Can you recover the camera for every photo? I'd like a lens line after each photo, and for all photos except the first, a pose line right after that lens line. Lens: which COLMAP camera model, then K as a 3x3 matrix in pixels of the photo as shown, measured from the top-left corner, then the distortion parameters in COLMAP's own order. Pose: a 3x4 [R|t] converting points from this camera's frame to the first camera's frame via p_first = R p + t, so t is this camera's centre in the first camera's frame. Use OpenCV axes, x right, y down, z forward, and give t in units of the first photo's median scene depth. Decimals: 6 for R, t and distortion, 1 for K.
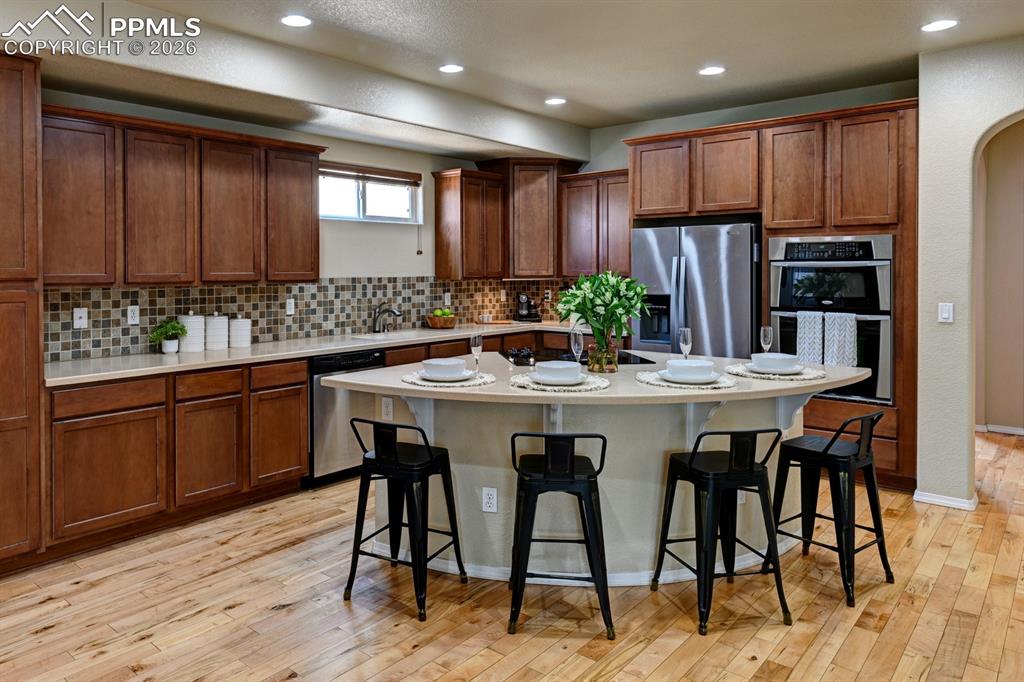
lens RADIAL K [[582.6, 0, 510.3], [0, 582.6, 269.7], [0, 0, 1]] dist [0.001415, 0.000579]
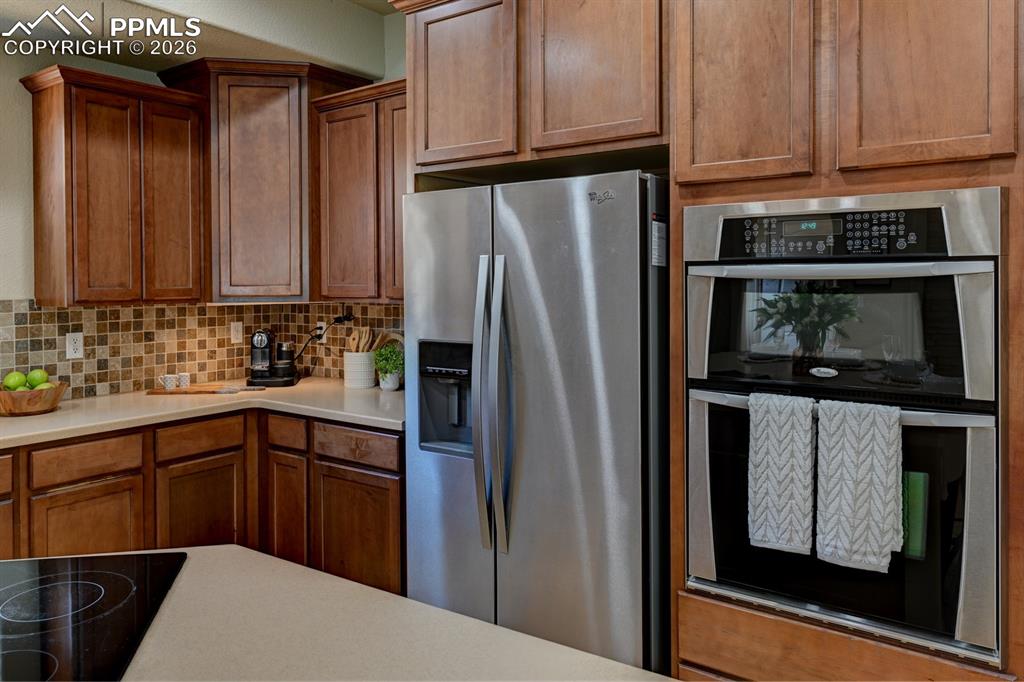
lens RADIAL K [[715.0, 0, 513.2], [0, 715.0, 280.0], [0, 0, 1]] dist [-0.001678, -0.000216]
pose [[0.994645, -0.002527, 0.103321, 0.248070], [0.002739, 0.999994, -0.001909, -0.002919], [-0.103316, 0.002182, 0.994646, 0.469884]]
